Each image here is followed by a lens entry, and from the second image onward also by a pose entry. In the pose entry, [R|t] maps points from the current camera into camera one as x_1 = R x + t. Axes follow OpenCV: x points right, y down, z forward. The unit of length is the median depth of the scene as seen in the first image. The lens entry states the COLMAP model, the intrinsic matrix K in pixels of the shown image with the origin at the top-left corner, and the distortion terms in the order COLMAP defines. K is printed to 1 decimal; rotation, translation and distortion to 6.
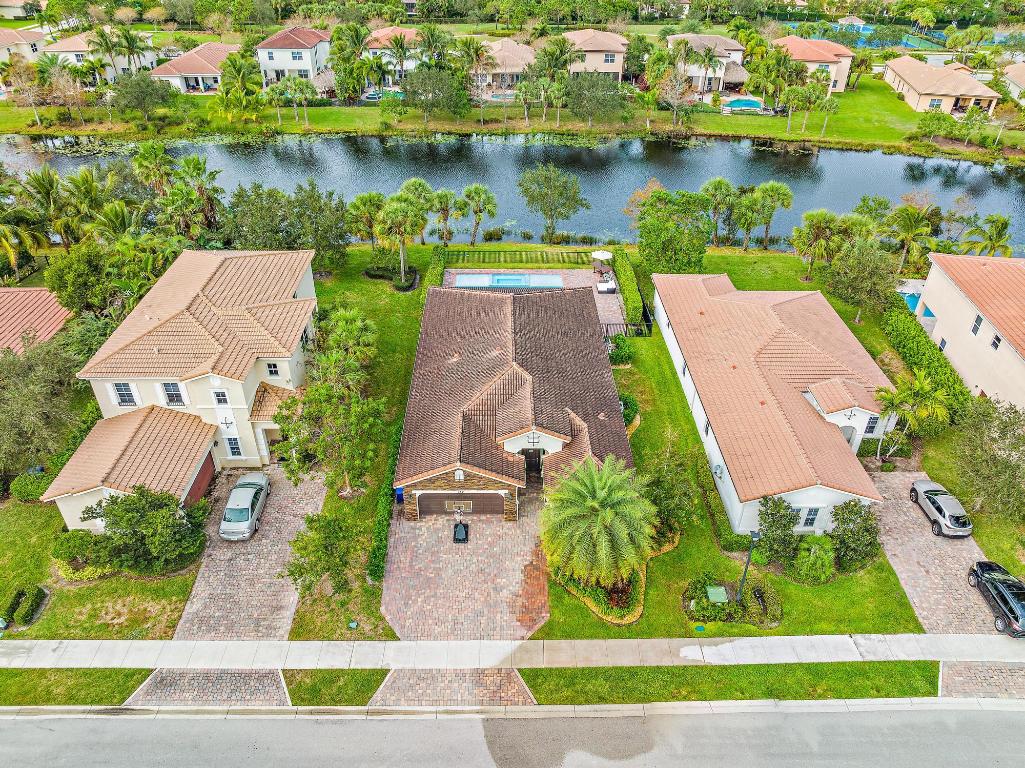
lens RADIAL K [[754.7, 0, 512.5], [0, 754.7, 384.0], [0, 0, 1]] dist [-0.005803, -0.001302]
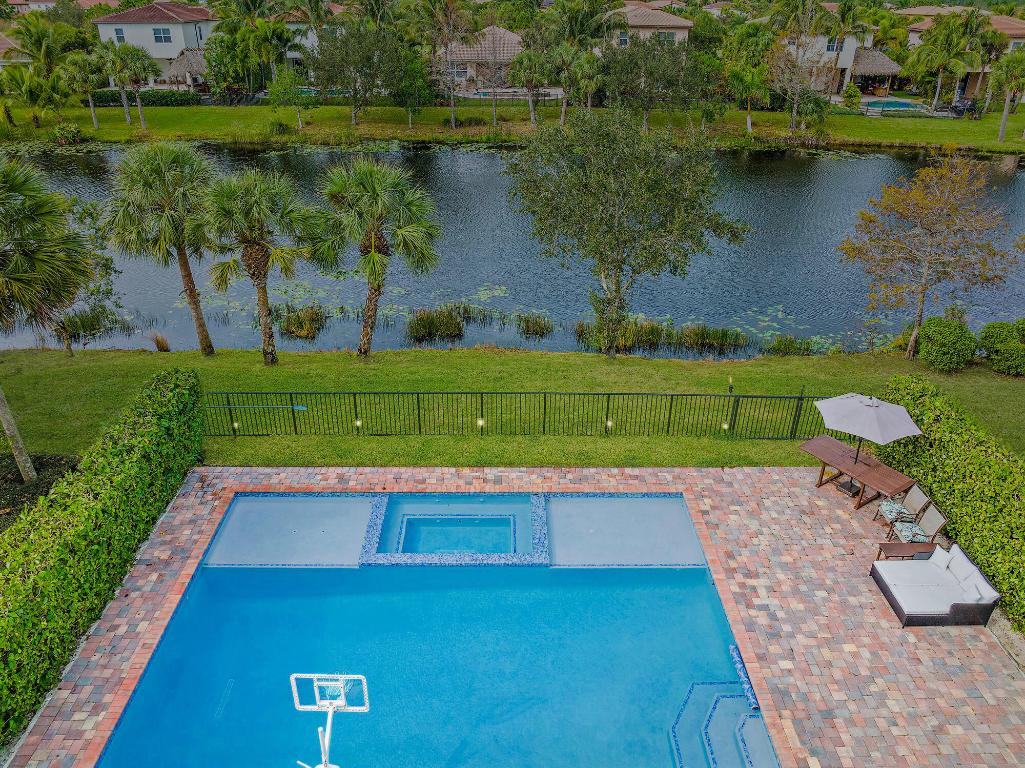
lens RADIAL K [[754.7, 0, 512.5], [0, 754.7, 384.0], [0, 0, 1]] dist [-0.005803, -0.001302]
pose [[0.999985, 0.002419, -0.004903, 0.010693], [-0.002931, 0.994212, -0.107394, -0.136928], [0.004615, 0.107407, 0.994204, 0.676456]]
